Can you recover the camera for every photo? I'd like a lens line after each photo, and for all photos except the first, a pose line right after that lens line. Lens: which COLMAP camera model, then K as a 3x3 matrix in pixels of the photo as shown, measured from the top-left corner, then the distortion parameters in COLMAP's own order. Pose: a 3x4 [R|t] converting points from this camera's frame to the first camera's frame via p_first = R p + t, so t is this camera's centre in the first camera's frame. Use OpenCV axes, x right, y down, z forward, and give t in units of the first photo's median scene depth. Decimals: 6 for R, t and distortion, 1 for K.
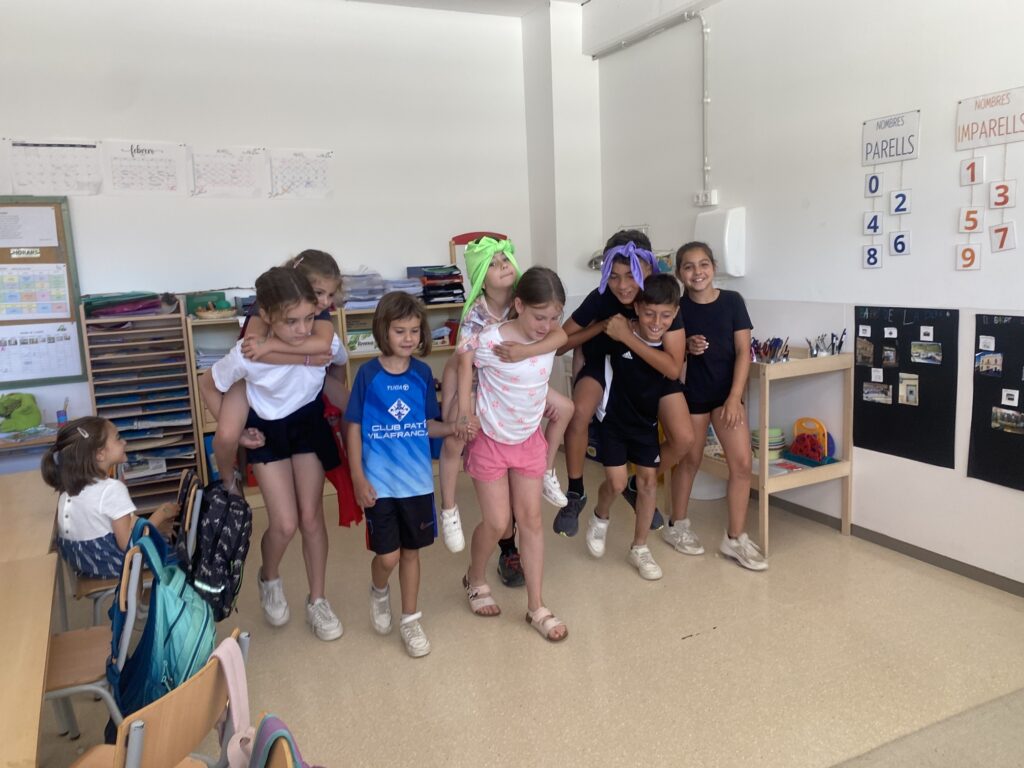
lens RADIAL K [[801.2, 0, 512.0], [0, 801.2, 384.0], [0, 0, 1]] dist [0.002579, -0.001986]
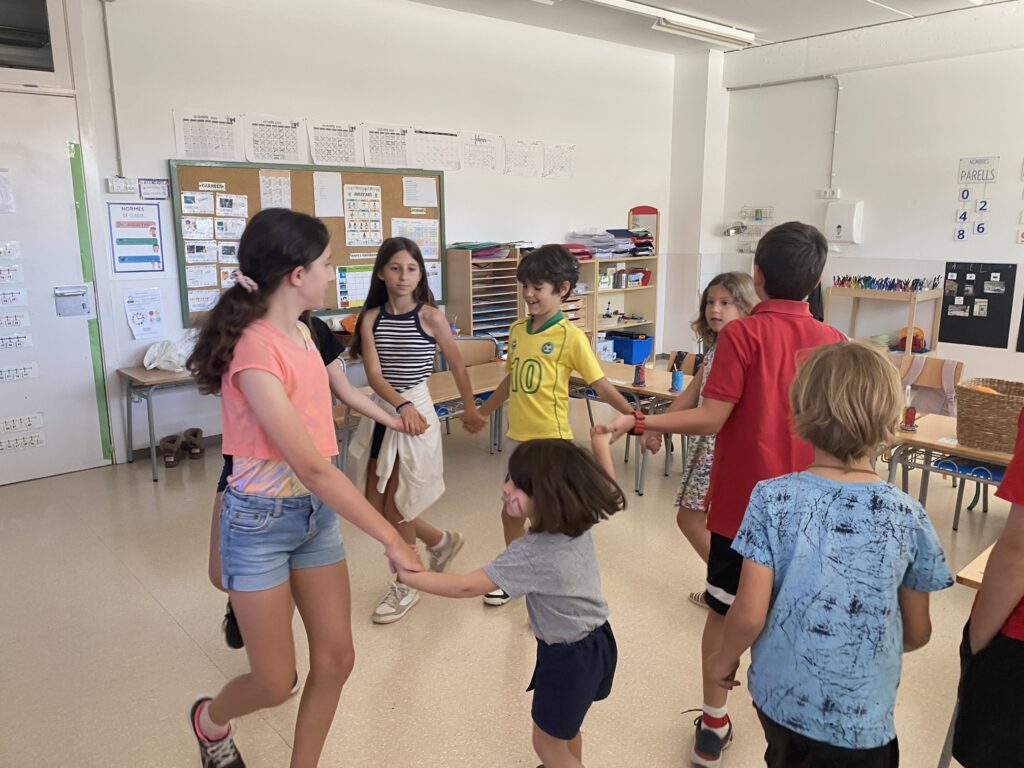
lens RADIAL K [[801.2, 0, 512.0], [0, 801.2, 384.0], [0, 0, 1]] dist [0.002579, -0.001986]
pose [[0.963439, -0.016457, 0.267421, -0.993776], [0.005209, 0.999074, 0.042716, 0.093426], [-0.267876, -0.039761, 0.962633, -0.471012]]
